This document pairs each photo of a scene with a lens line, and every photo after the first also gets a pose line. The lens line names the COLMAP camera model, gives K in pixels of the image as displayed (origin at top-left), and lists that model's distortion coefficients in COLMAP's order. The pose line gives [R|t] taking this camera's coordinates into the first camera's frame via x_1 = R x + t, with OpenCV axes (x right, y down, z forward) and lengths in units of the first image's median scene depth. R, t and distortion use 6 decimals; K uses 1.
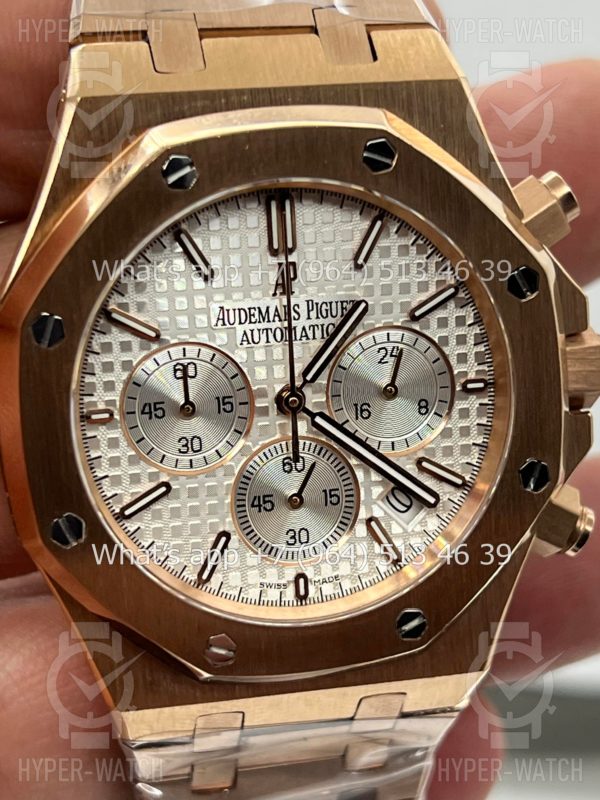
lens RADIAL K [[1904.4, 0, 297.1], [0, 1904.4, 400.5], [0, 0, 1]] dist [0.234216, 0.000000]
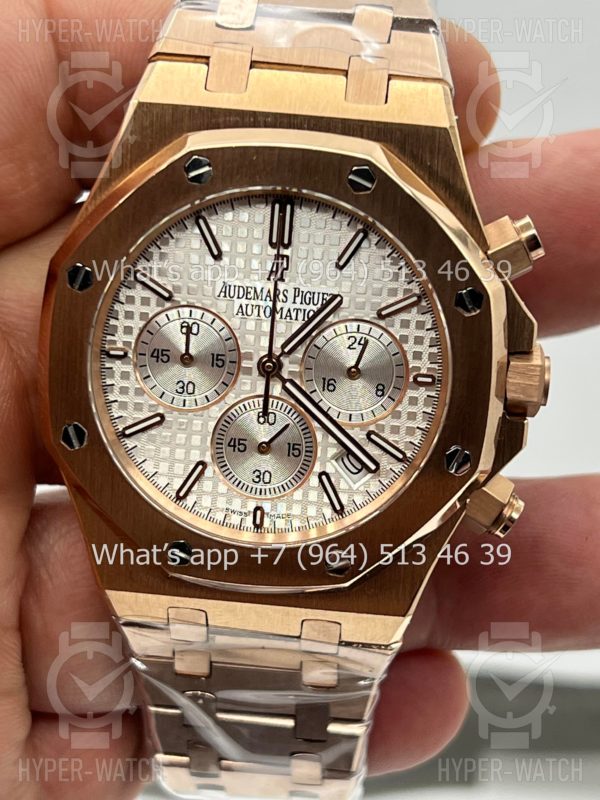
lens RADIAL K [[1904.4, 0, 297.8], [0, 1904.4, 400.4], [0, 0, 1]] dist [0.234216, 0.000000]
pose [[0.960122, 0.164439, -0.226108, 0.295889], [-0.167397, 0.985870, 0.006166, 0.011350], [0.223927, 0.031930, 0.974083, -0.199122]]
